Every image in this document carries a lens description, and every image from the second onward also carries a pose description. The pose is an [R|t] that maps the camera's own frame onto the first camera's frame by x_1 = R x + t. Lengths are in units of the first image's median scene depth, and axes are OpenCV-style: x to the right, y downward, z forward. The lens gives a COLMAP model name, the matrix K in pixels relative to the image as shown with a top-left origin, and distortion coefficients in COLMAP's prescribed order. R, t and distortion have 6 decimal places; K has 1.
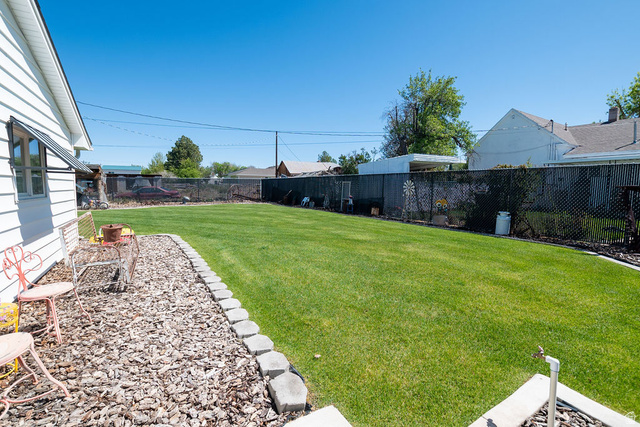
lens RADIAL K [[298.5, 0, 315.4], [0, 298.5, 216.6], [0, 0, 1]] dist [0.002323, 0.000061]
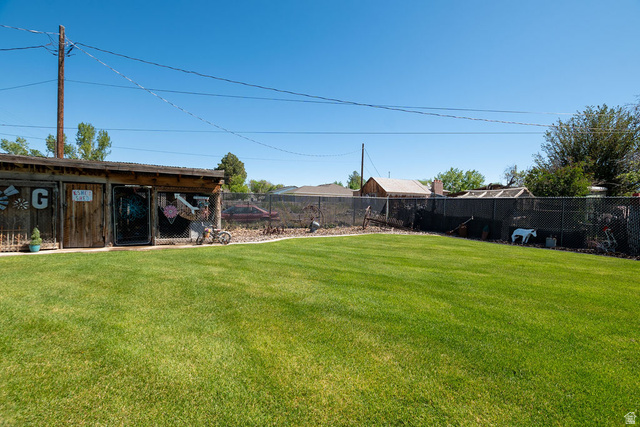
lens RADIAL K [[285.9, 0, 324.5], [0, 285.9, 212.3], [0, 0, 1]] dist [-0.033604, 0.006293]
pose [[0.999270, 0.020668, -0.032140, -0.224054], [-0.023012, 0.996966, -0.074354, -0.022622], [0.030506, 0.075039, 0.996714, 0.194980]]
